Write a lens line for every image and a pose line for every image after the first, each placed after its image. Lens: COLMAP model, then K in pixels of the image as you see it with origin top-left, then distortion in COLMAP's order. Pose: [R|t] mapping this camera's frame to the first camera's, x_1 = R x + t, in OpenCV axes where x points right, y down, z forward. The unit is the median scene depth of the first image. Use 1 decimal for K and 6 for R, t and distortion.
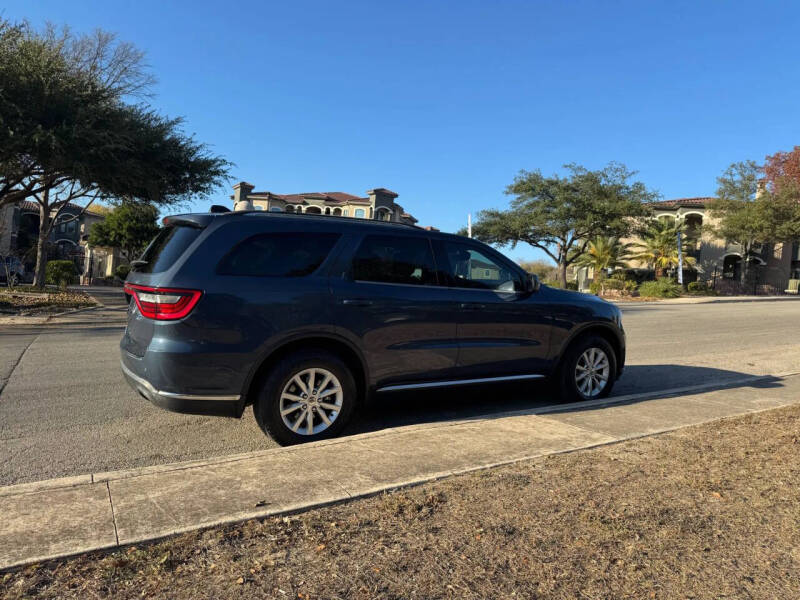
lens RADIAL K [[550.0, 0, 399.9], [0, 550.0, 316.9], [0, 0, 1]] dist [0.079182, -0.130849]
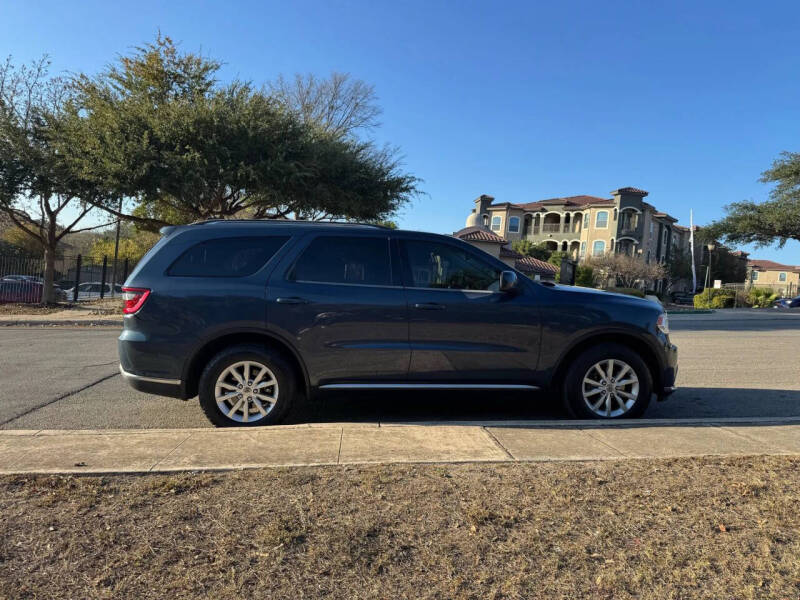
lens RADIAL K [[555.7, 0, 399.3], [0, 555.7, 301.9], [0, 0, 1]] dist [0.084259, -0.119942]
pose [[0.899333, 0.000919, -0.437263, 0.350076], [-0.020298, 0.999007, -0.039649, 0.007994], [0.436792, 0.044533, 0.898459, 0.076216]]
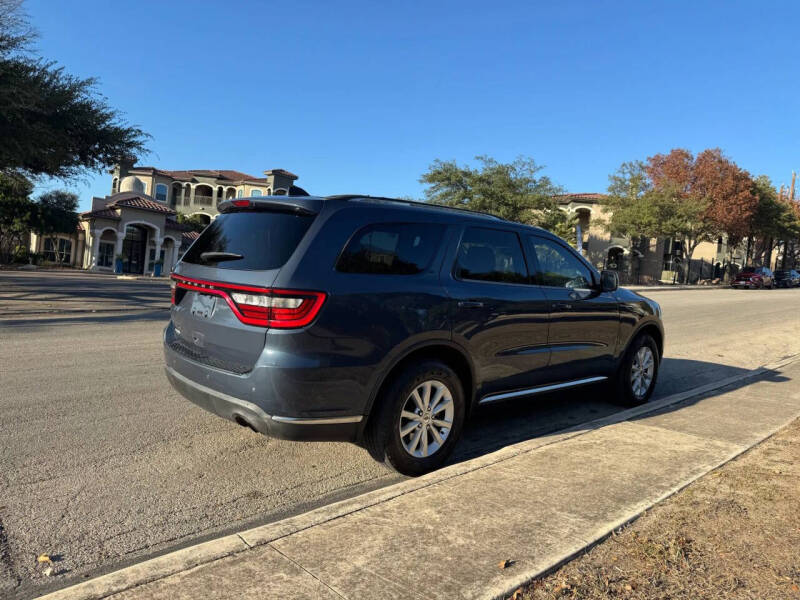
lens RADIAL K [[555.7, 0, 399.3], [0, 555.7, 301.9], [0, 0, 1]] dist [0.084259, -0.119942]
pose [[0.980442, 0.002763, 0.196789, -0.220710], [-0.002407, 0.999995, -0.002050, -0.016749], [-0.196794, 0.001537, 0.980444, 0.088048]]
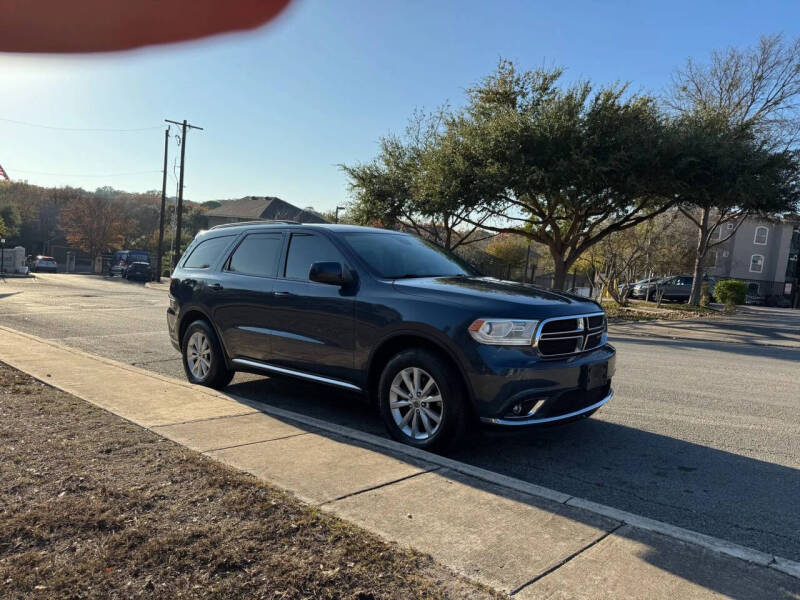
lens RADIAL K [[555.7, 0, 399.3], [0, 555.7, 301.9], [0, 0, 1]] dist [0.084259, -0.119942]
pose [[0.279589, 0.022693, -0.959851, 0.808185], [-0.093201, 0.995641, -0.003609, -0.016180], [0.955585, 0.090468, 0.280486, 0.631788]]
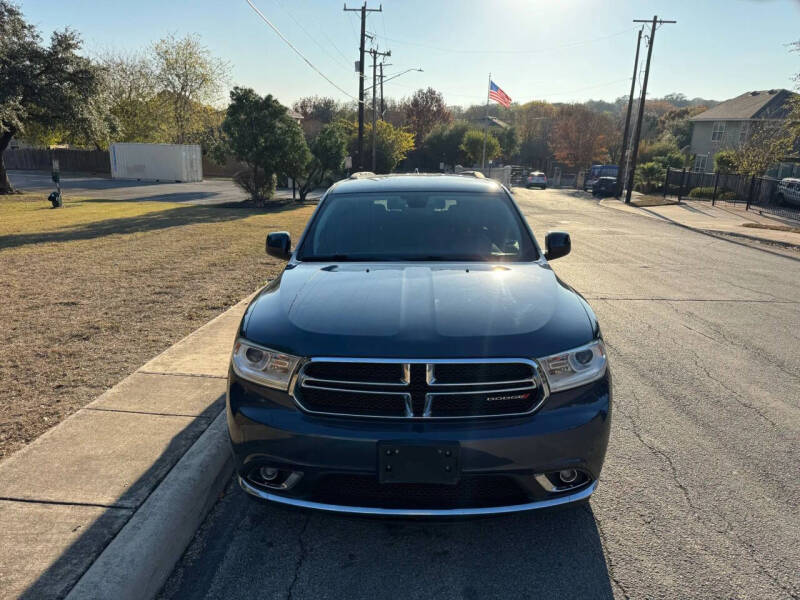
lens RADIAL K [[566.2, 0, 400.0], [0, 566.2, 300.0], [0, 0, 1]] dist [0.003102, -0.000328]
pose [[-0.531796, 0.146206, -0.834156, 0.591770], [-0.096577, 0.968089, 0.231252, -0.132651], [0.841348, 0.203539, -0.500705, 1.122213]]
